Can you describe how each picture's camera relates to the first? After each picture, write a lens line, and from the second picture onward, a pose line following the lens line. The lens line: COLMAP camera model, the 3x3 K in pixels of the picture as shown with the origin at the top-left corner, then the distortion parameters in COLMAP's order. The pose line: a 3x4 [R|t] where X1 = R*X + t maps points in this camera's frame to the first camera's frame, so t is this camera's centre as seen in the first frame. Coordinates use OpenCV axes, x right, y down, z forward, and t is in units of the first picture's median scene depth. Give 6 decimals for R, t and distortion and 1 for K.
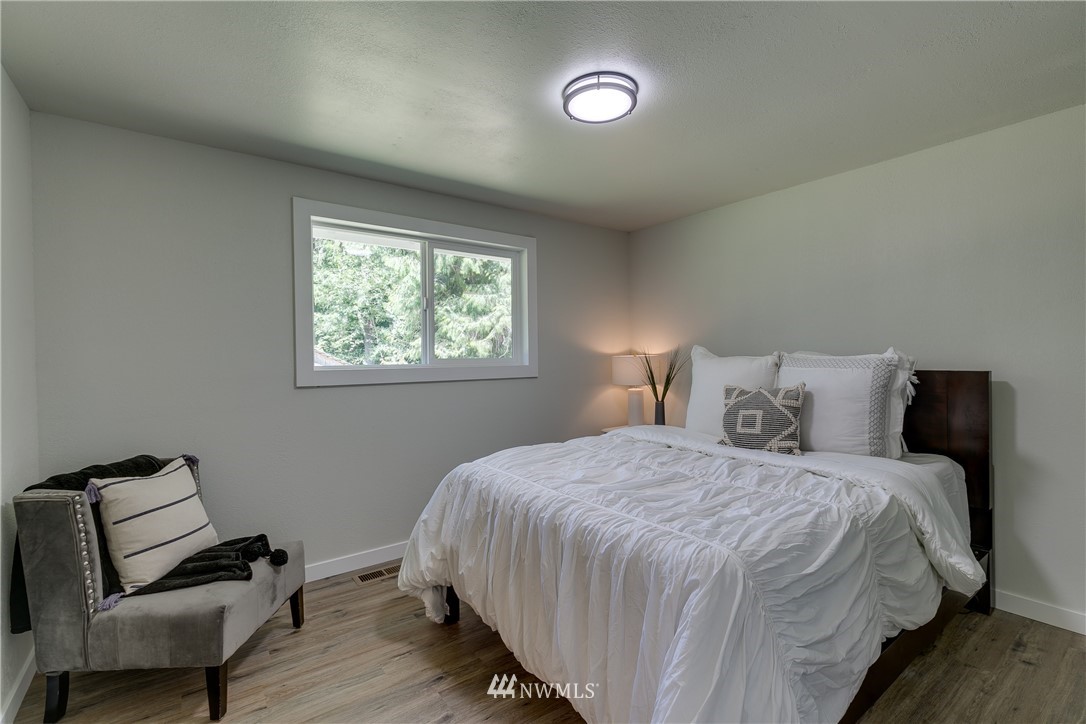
lens RADIAL K [[485.1, 0, 540.8], [0, 485.1, 363.5], [0, 0, 1]] dist [0.009920, -0.001118]
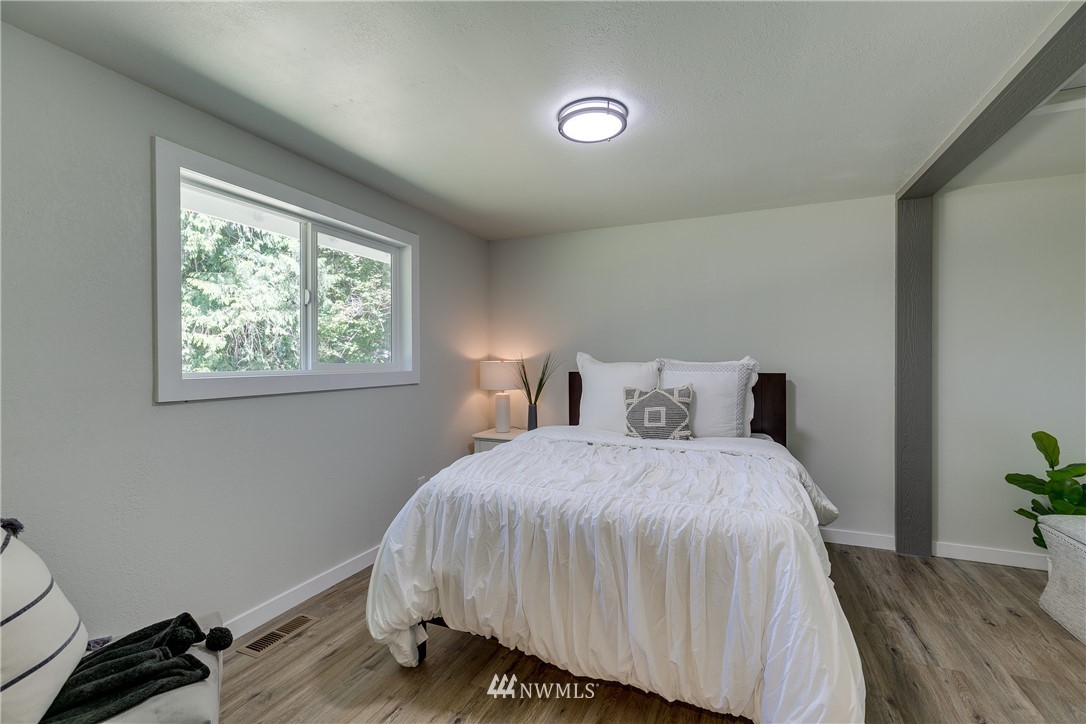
lens RADIAL K [[485.1, 0, 536.1], [0, 485.1, 362.5], [0, 0, 1]] dist [0.009920, -0.001118]
pose [[0.863135, 0.003588, 0.504960, -0.428567], [0.002567, 0.999931, -0.011493, -0.001195], [-0.504966, 0.011216, 0.863066, 0.116307]]
